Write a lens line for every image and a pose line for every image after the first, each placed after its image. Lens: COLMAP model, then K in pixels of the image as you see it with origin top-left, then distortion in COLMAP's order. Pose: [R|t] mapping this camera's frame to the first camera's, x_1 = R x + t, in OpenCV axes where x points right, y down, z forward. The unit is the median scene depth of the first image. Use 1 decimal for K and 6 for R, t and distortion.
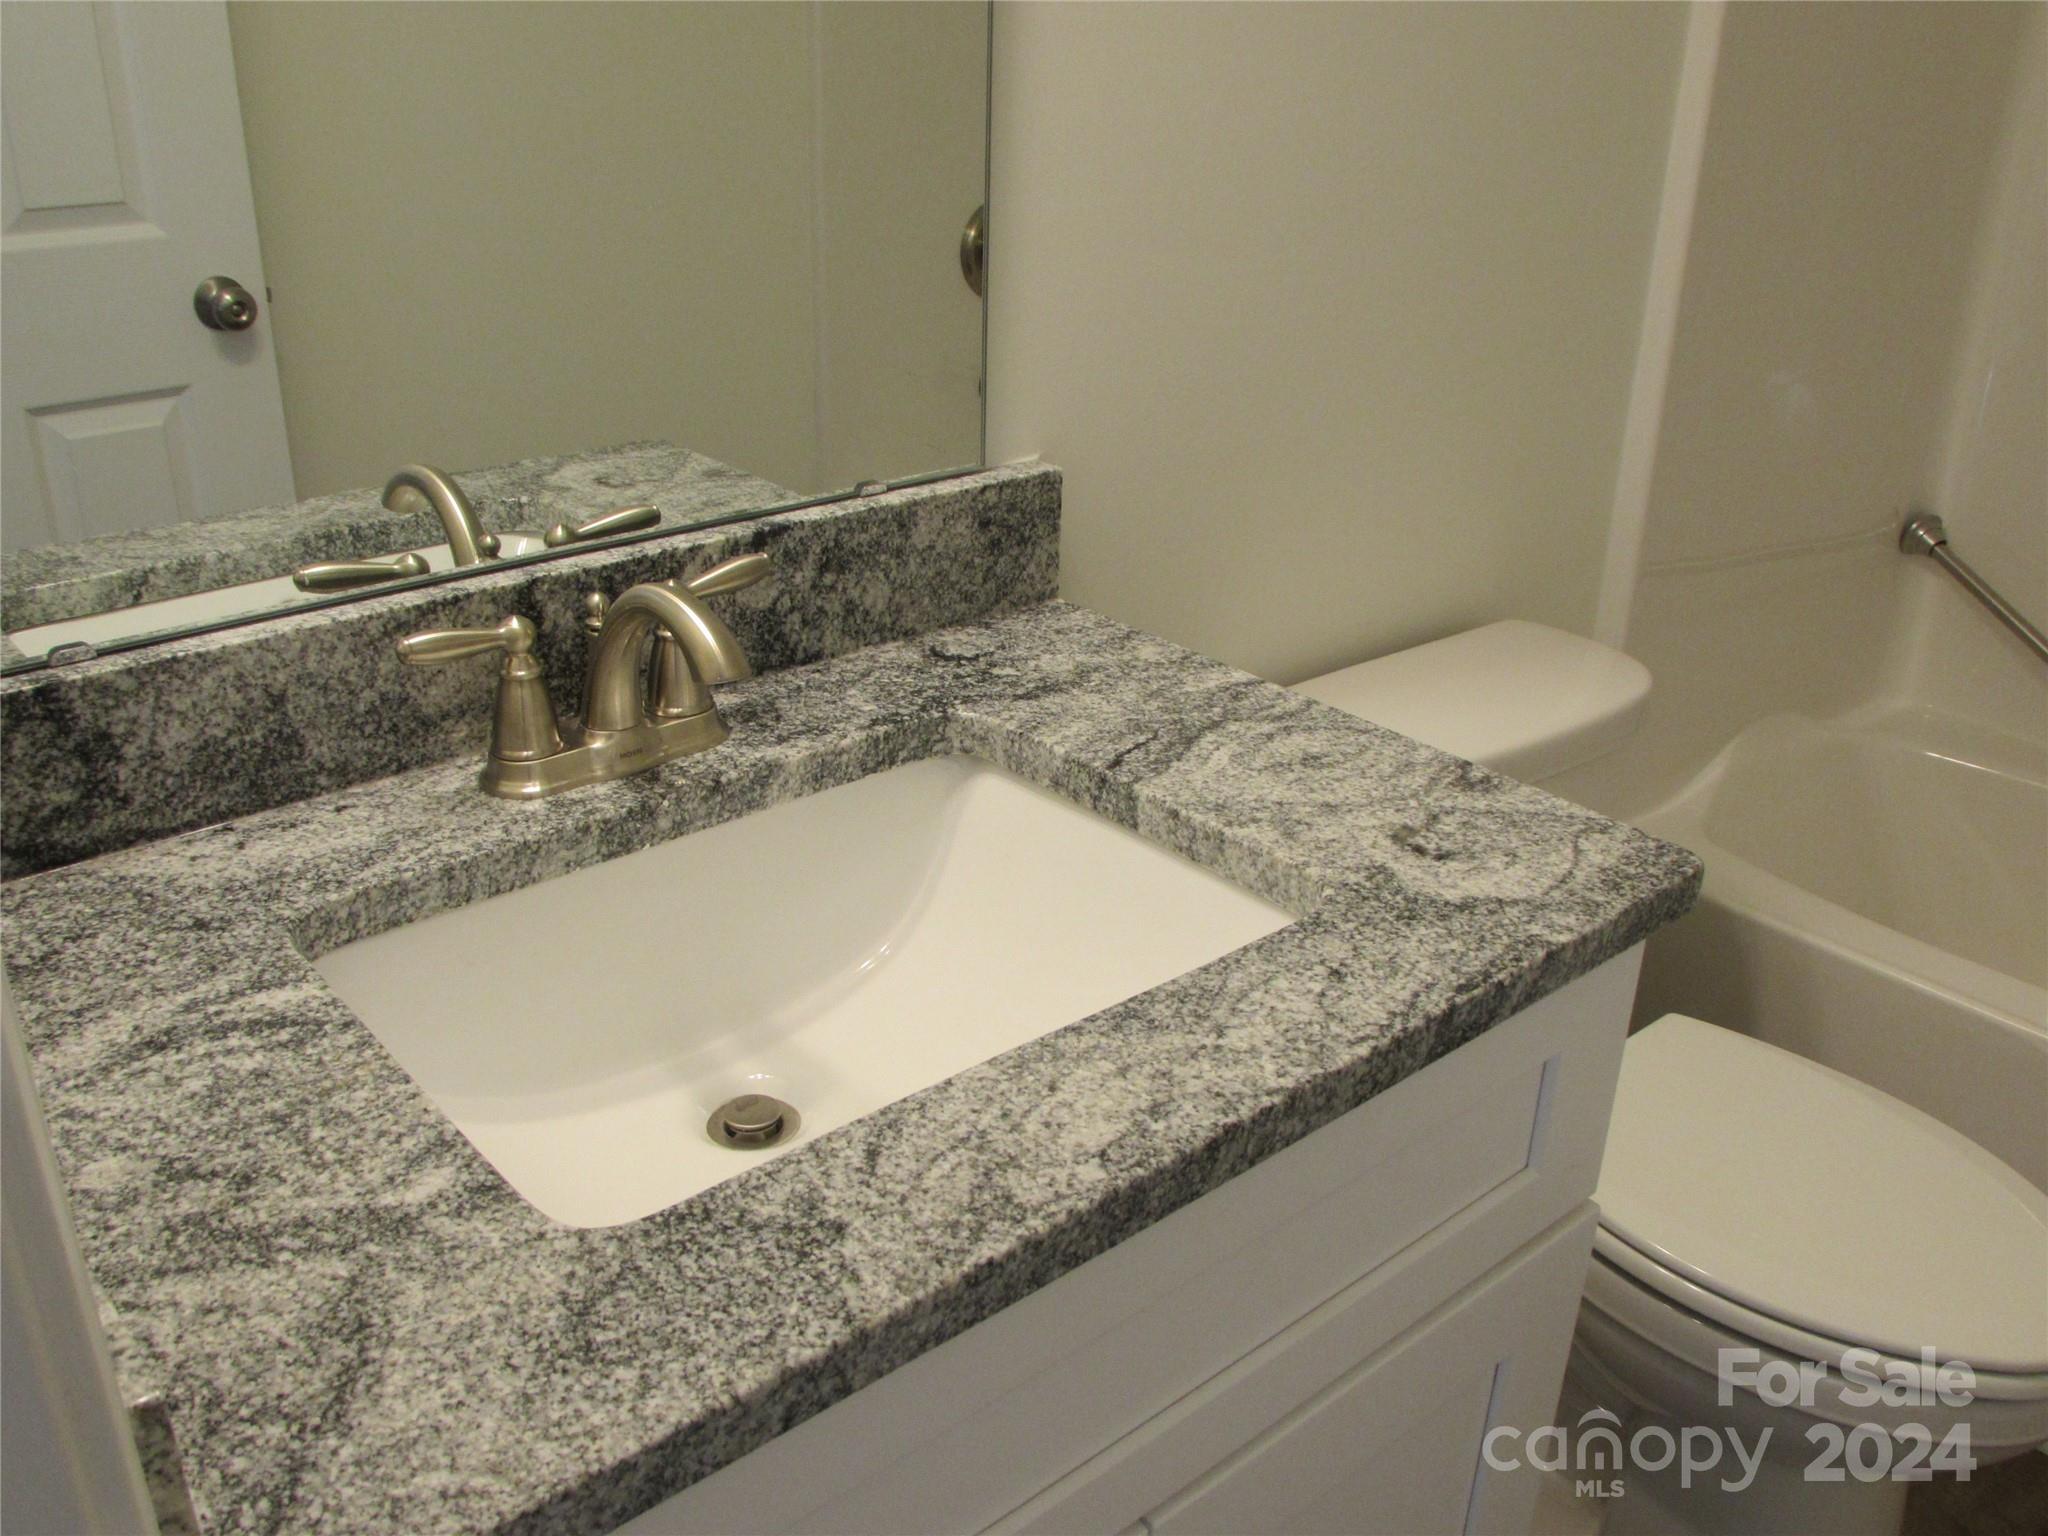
lens RADIAL K [[1791.2, 0, 1011.9], [0, 1791.2, 766.8], [0, 0, 1]] dist [-0.077423, 0.056783]
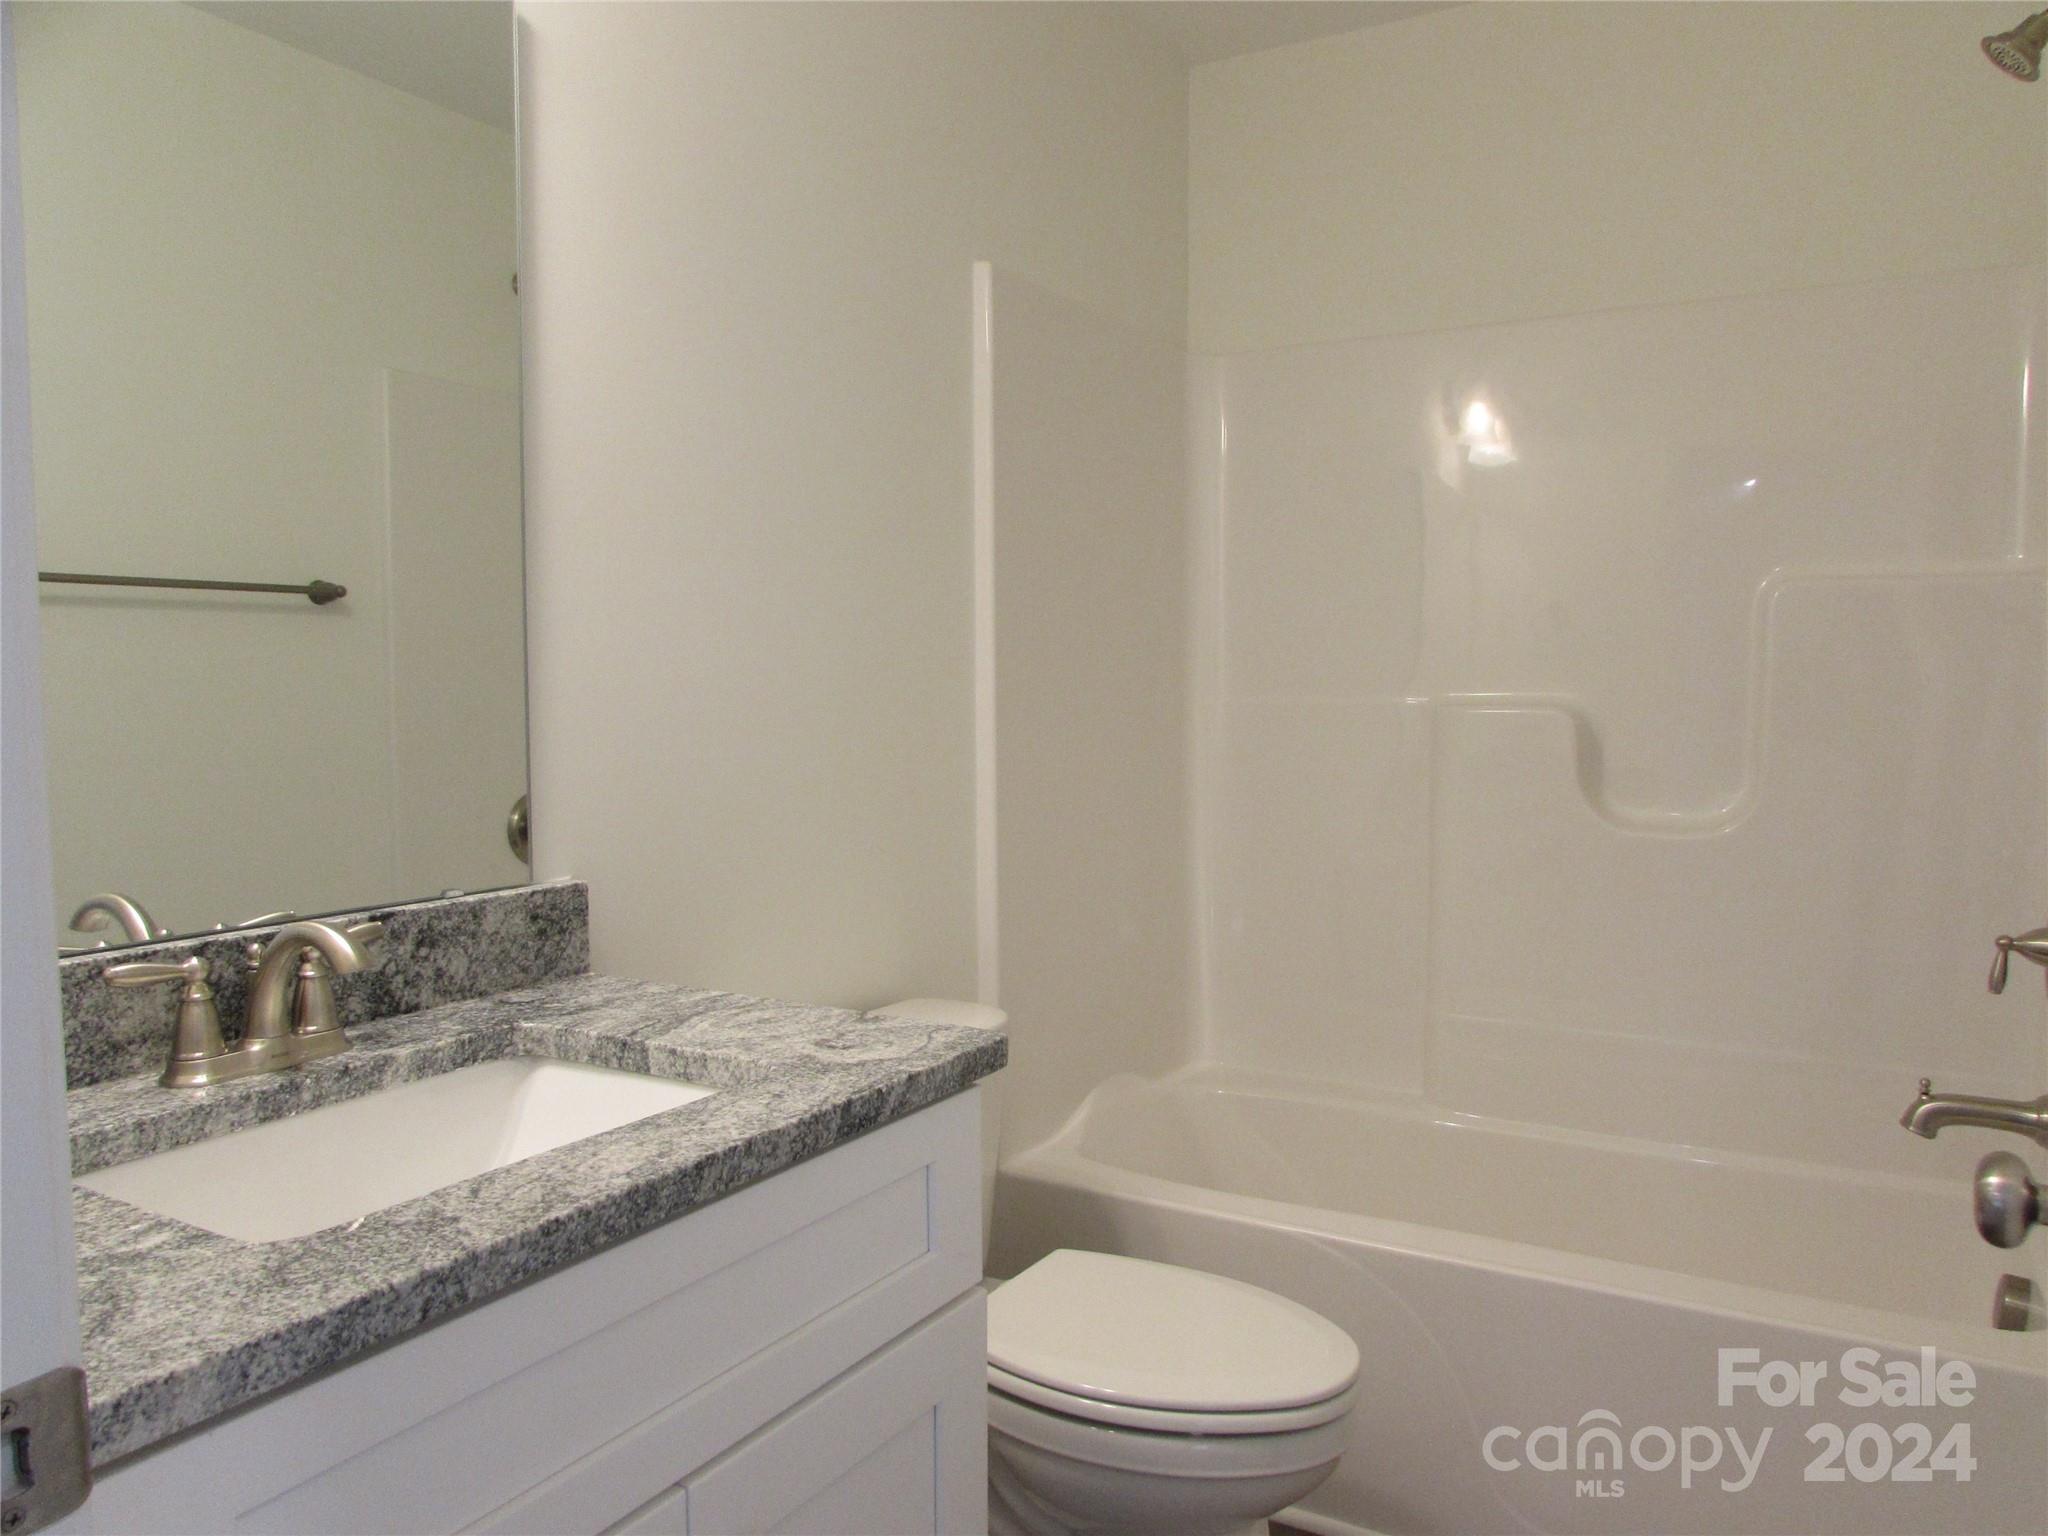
lens RADIAL K [[1438.7, 0, 1031.3], [0, 1438.7, 763.9], [0, 0, 1]] dist [-0.046349, 0.021167]
pose [[0.945879, -0.046062, 0.321234, -0.001065], [0.157897, 0.930128, -0.331559, 0.241840], [-0.283517, 0.364336, 0.887061, -0.247137]]
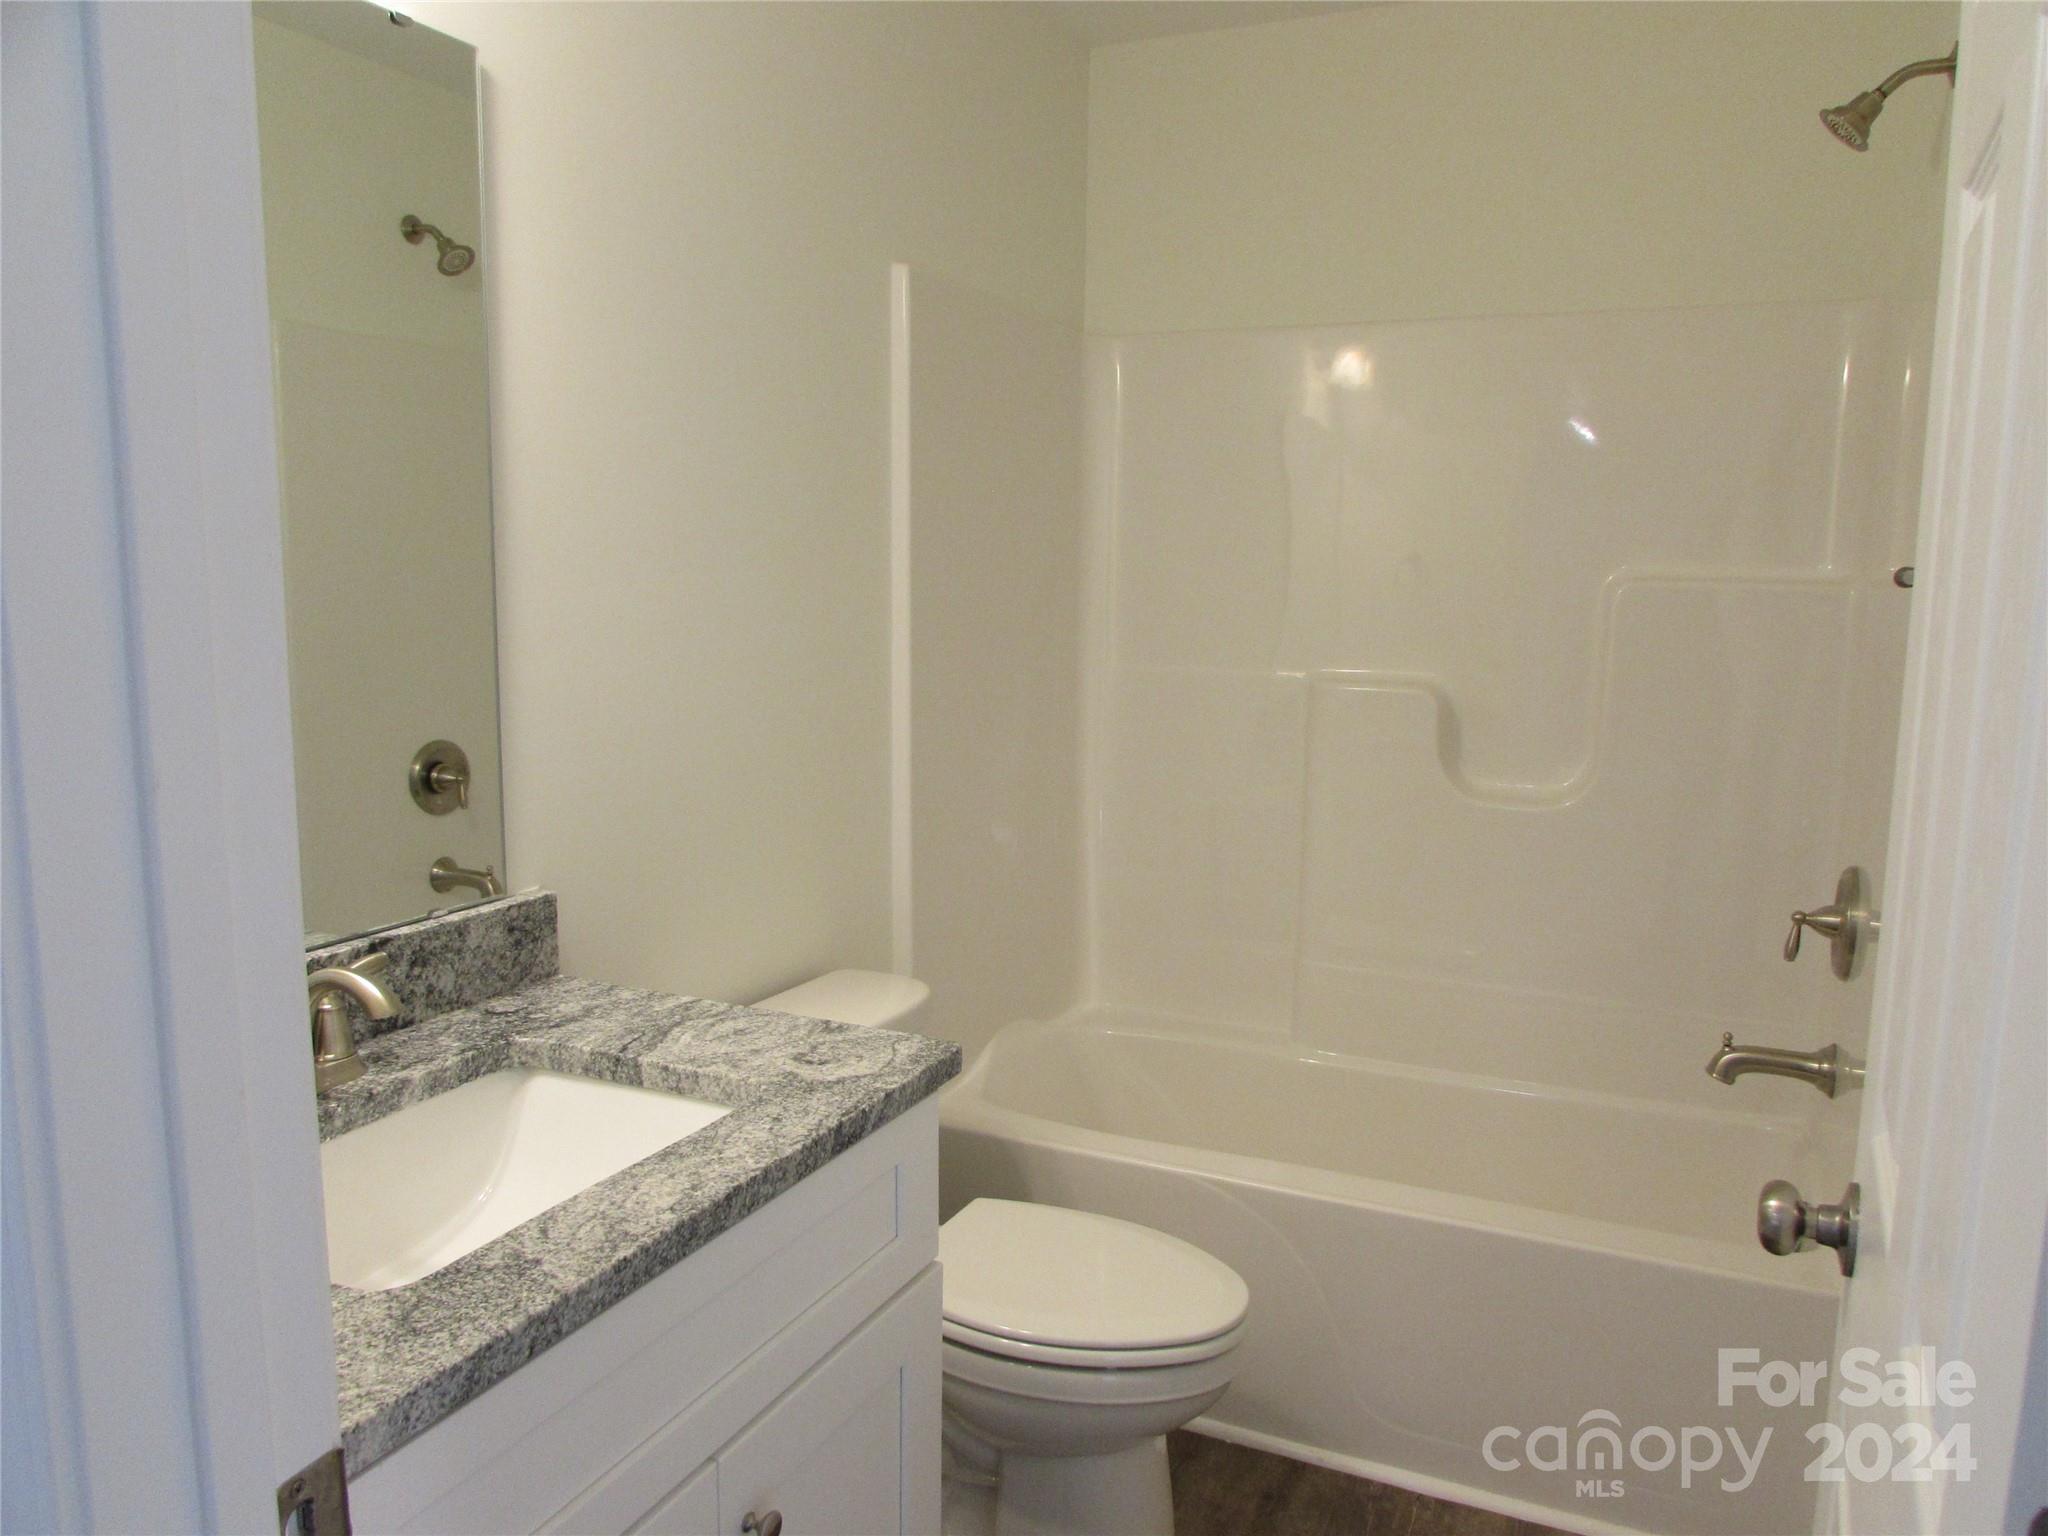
lens RADIAL K [[1438.7, 0, 1031.3], [0, 1438.7, 763.9], [0, 0, 1]] dist [-0.046349, 0.021167]
pose [[0.909519, -0.067821, 0.410092, -0.127385], [0.180836, 0.952900, -0.243475, 0.139804], [-0.374264, 0.295604, 0.878945, -0.399610]]
